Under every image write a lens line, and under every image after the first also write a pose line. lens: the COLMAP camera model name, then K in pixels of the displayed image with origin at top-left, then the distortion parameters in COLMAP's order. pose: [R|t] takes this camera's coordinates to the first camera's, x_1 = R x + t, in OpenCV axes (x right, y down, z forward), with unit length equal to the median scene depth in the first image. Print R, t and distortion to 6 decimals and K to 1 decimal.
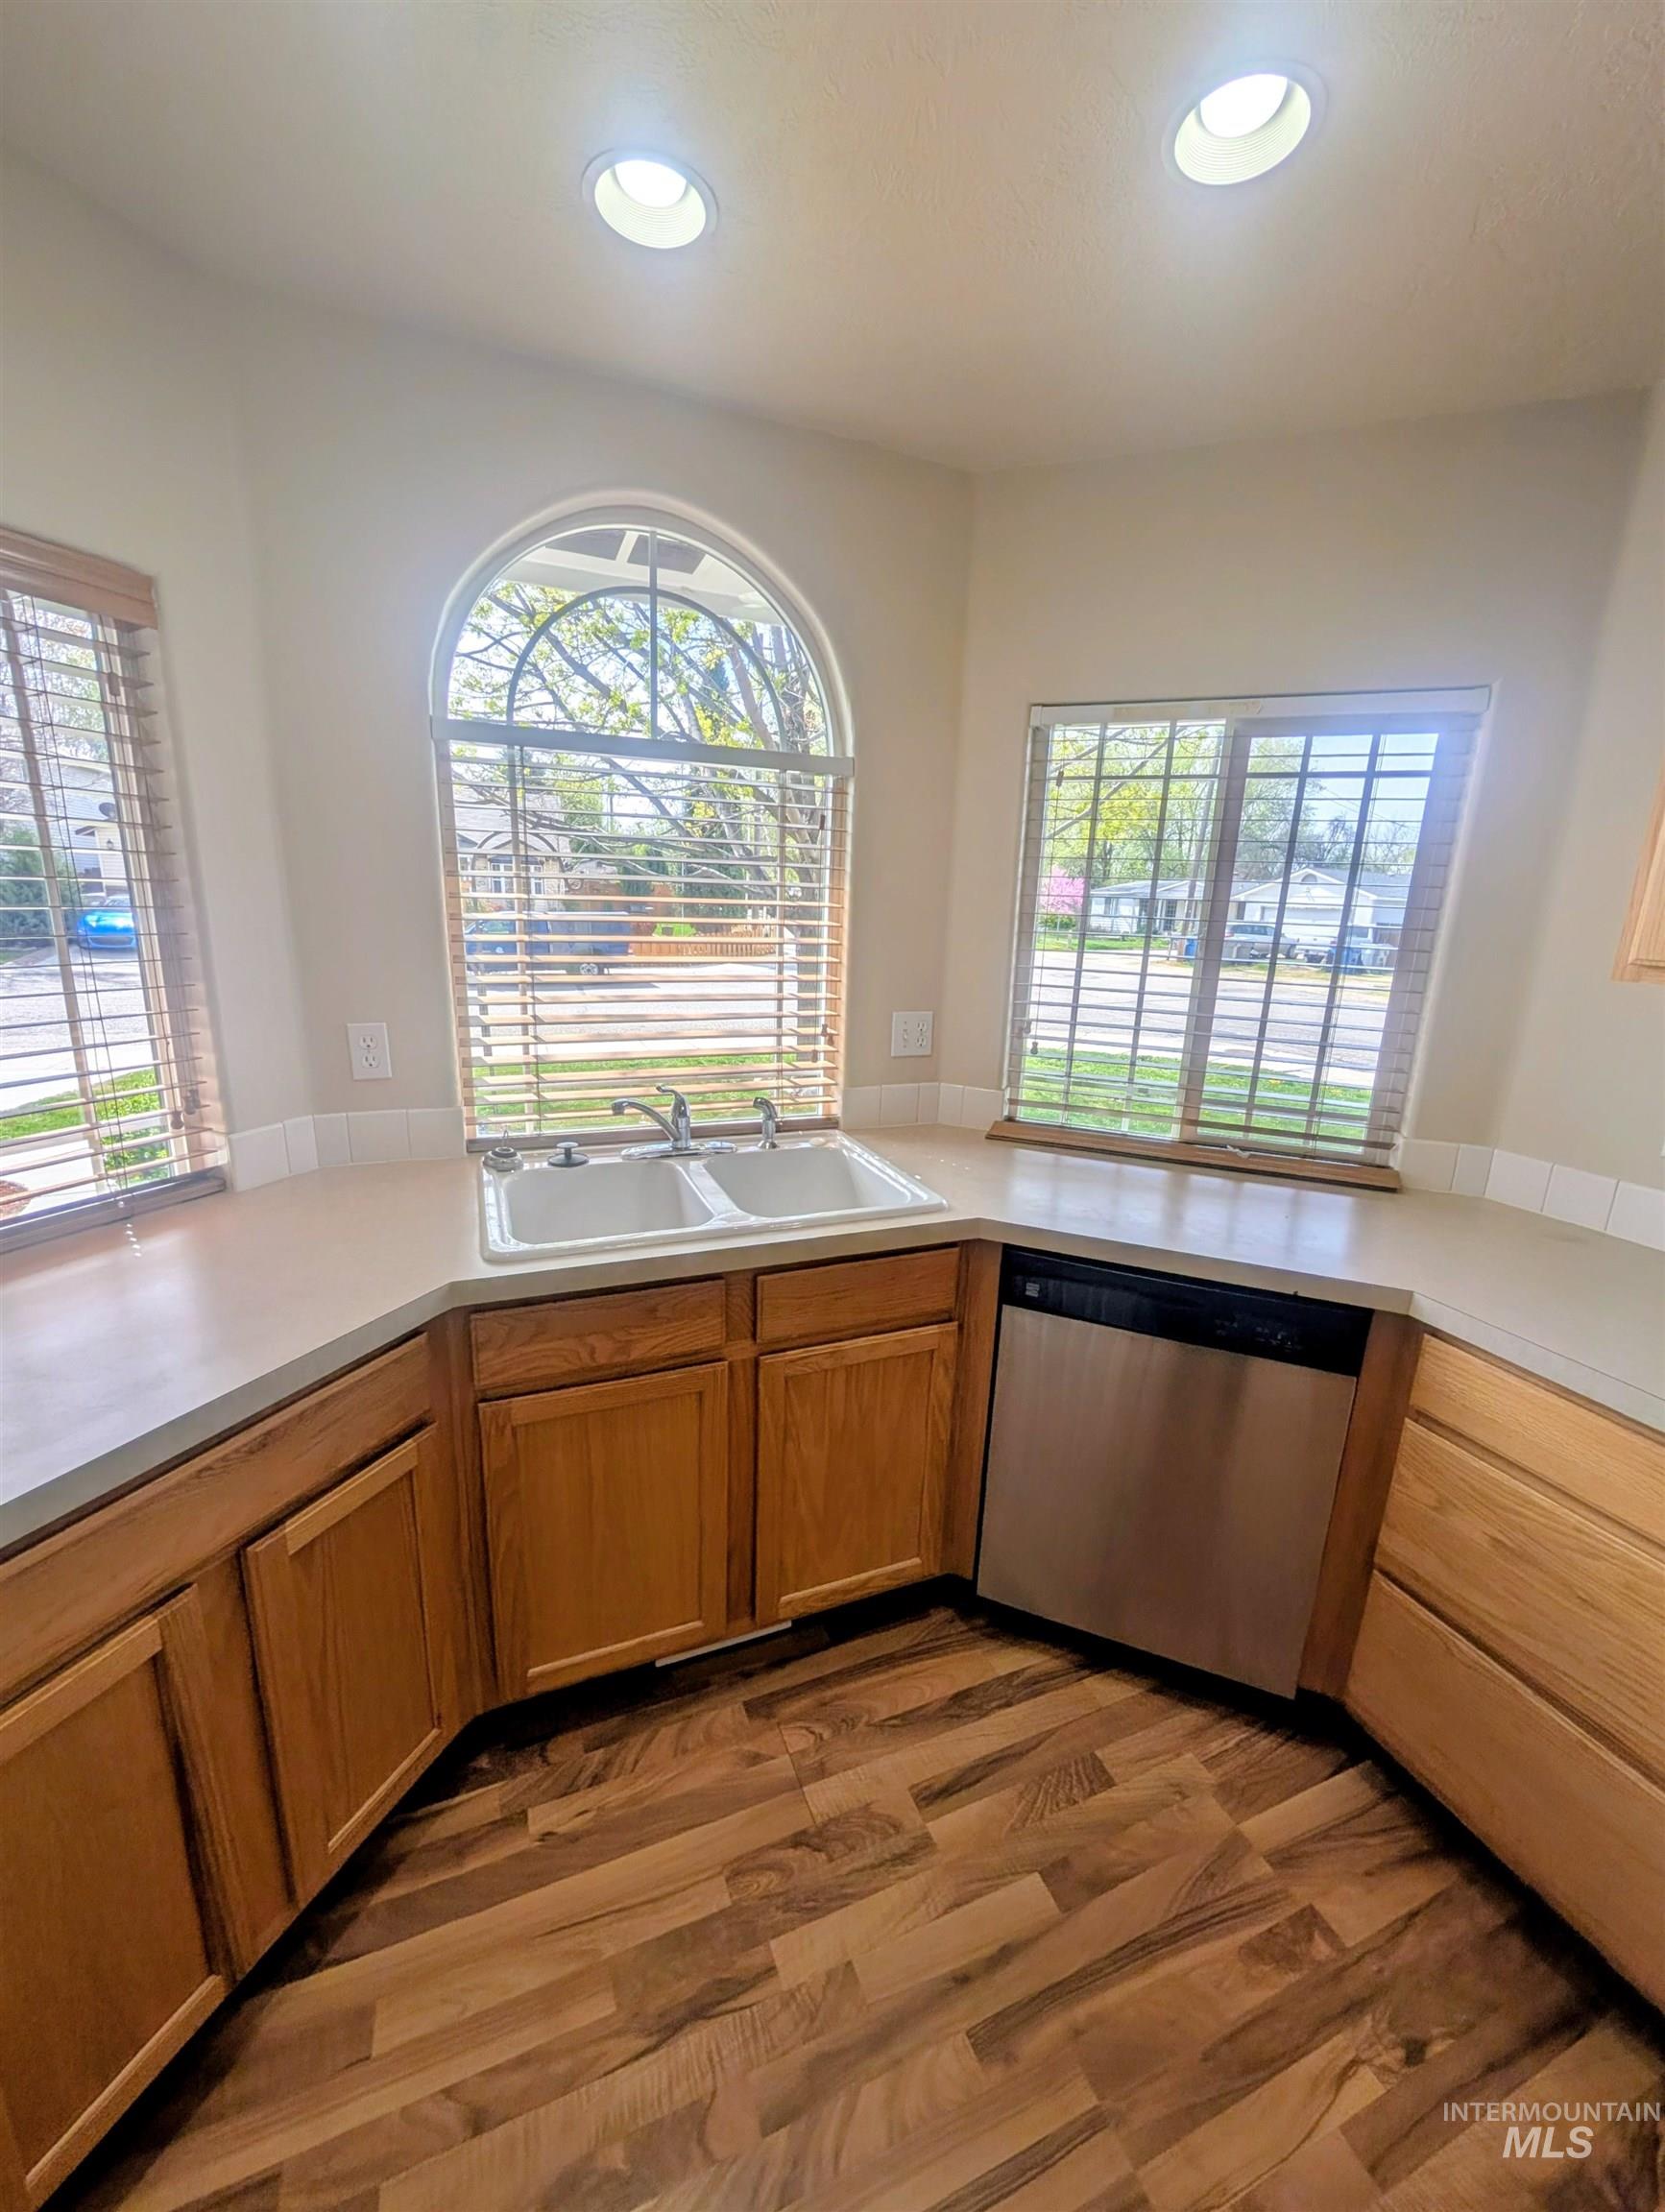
lens RADIAL K [[878.7, 0, 831.6], [0, 878.7, 1108.8], [0, 0, 1]] dist [-0.000898, -0.000060]
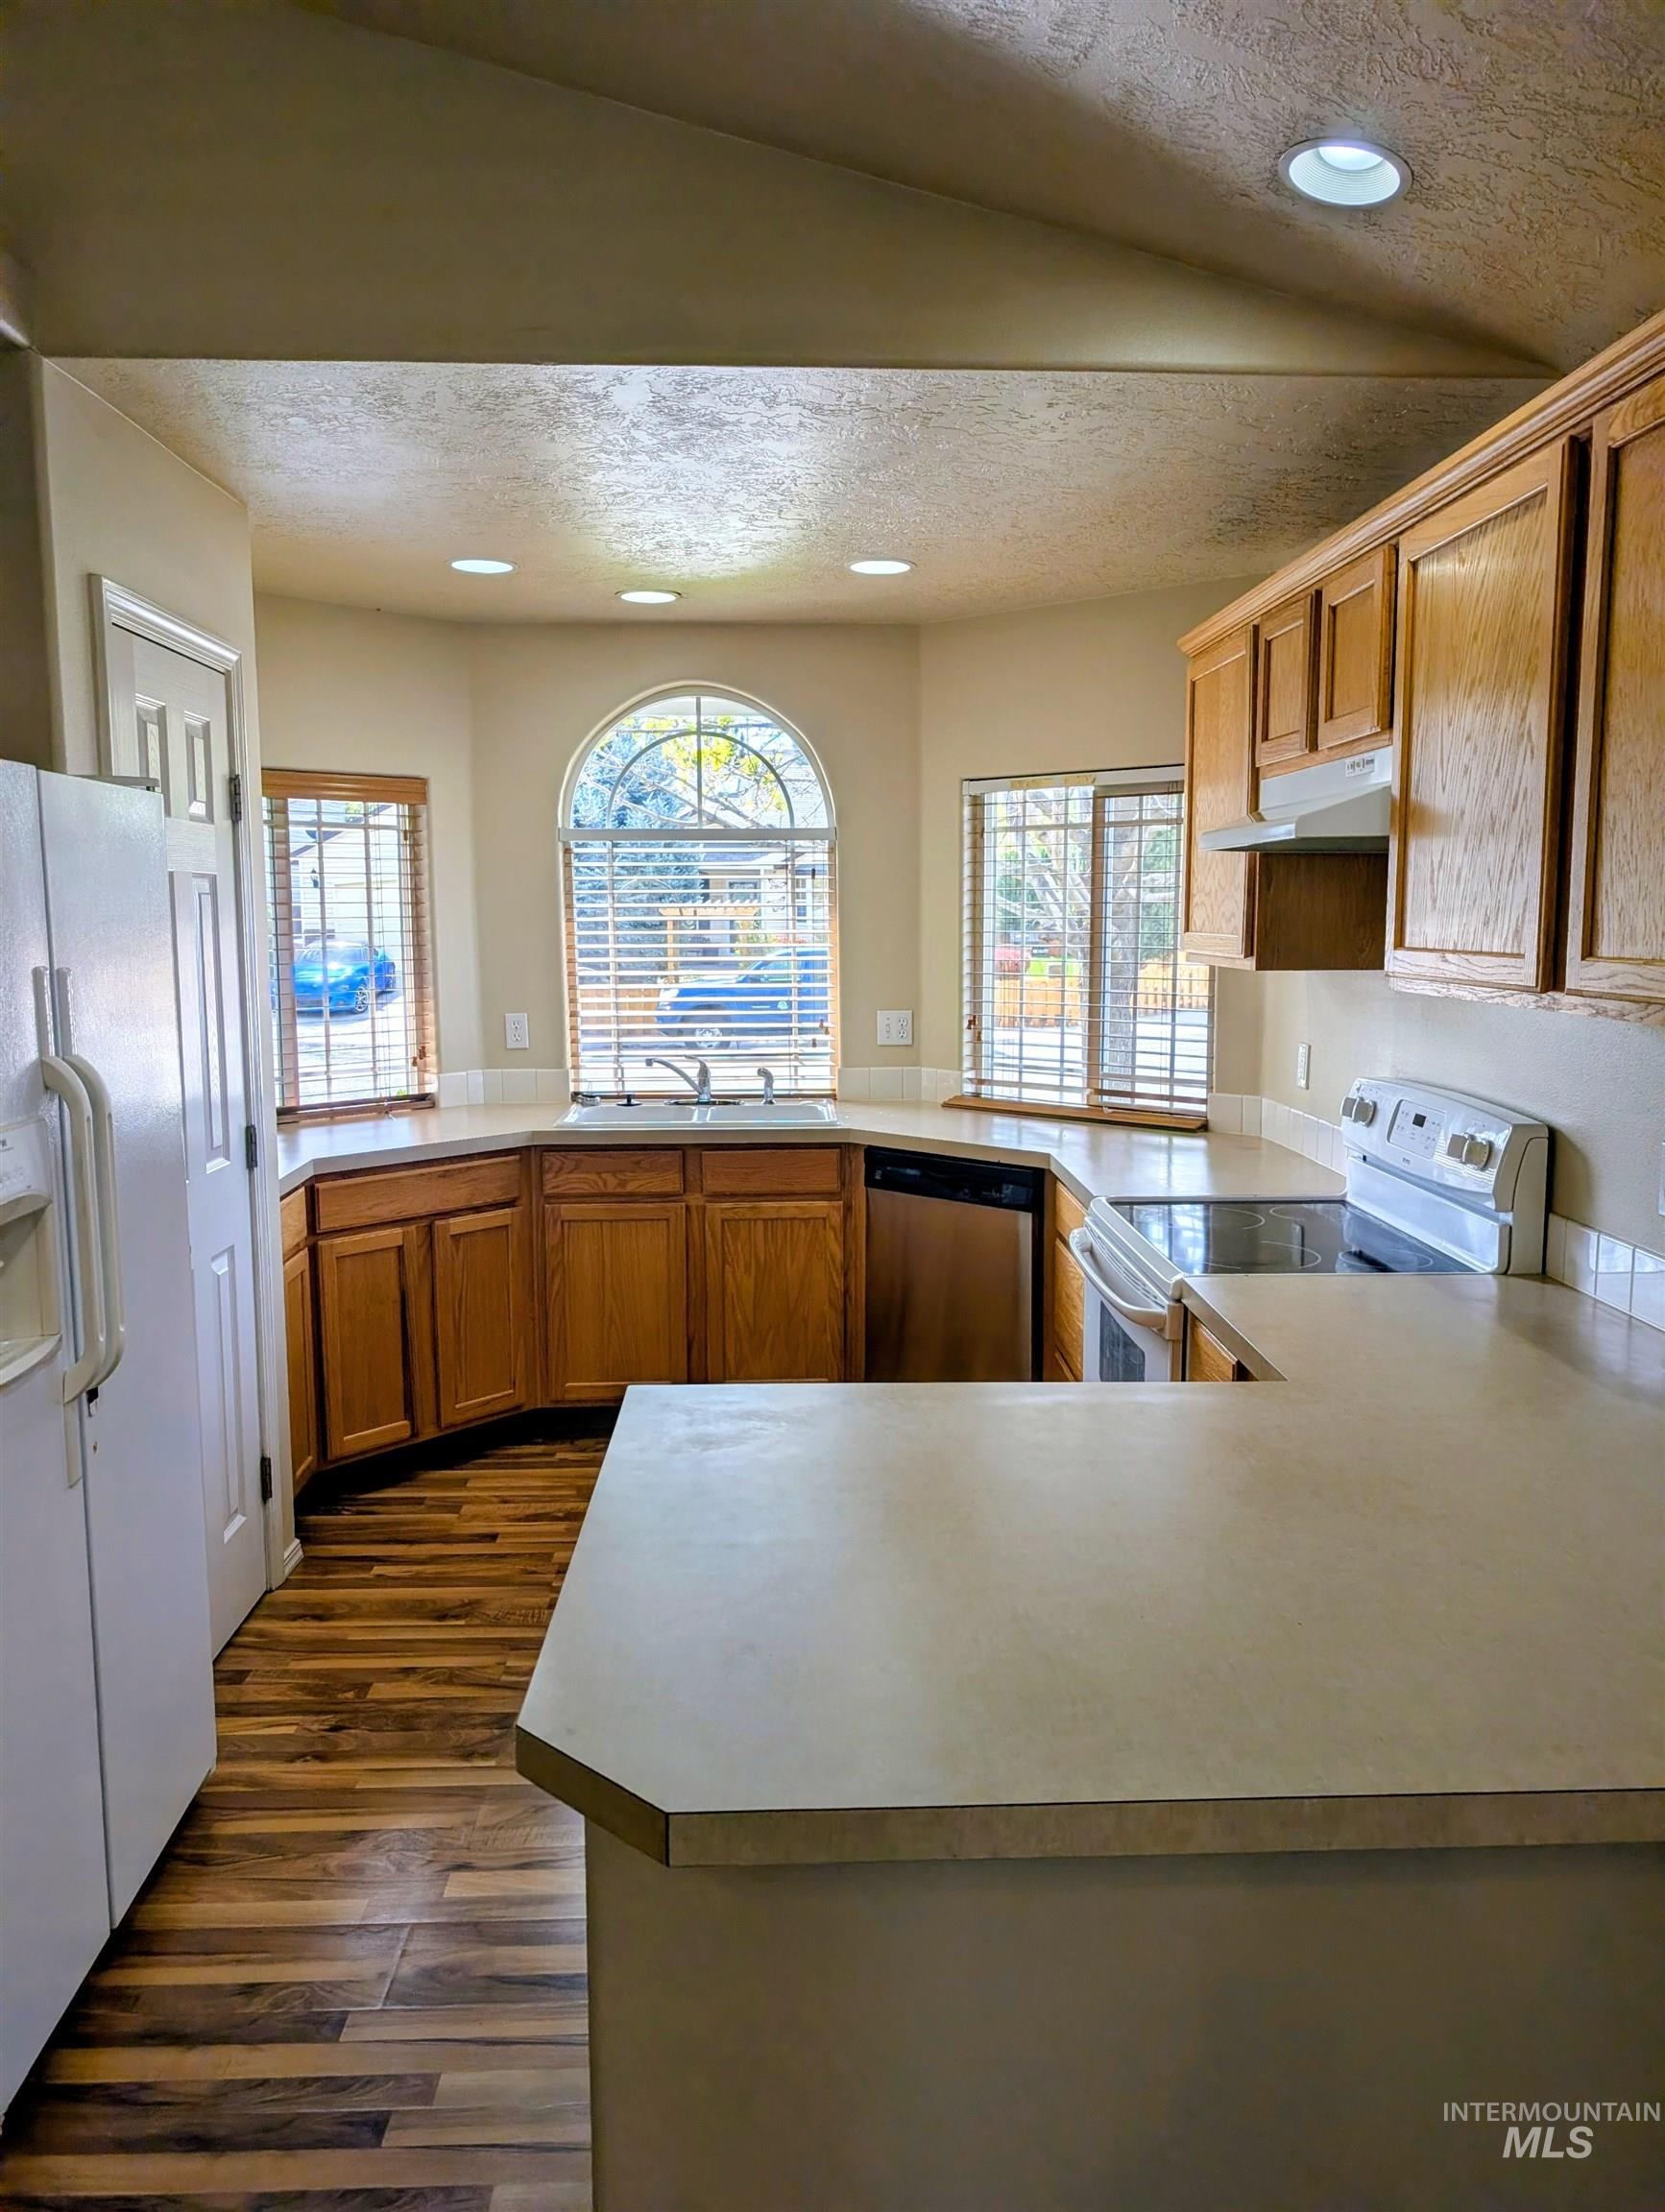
lens RADIAL K [[1519.6, 0, 835.7], [0, 1519.6, 1092.6], [0, 0, 1]] dist [0.023031, -0.016603]
pose [[0.941522, 0.003294, -0.336934, 1.060675], [-0.043055, 0.992931, -0.110607, 0.364853], [0.334188, 0.118645, 0.935009, -1.536826]]
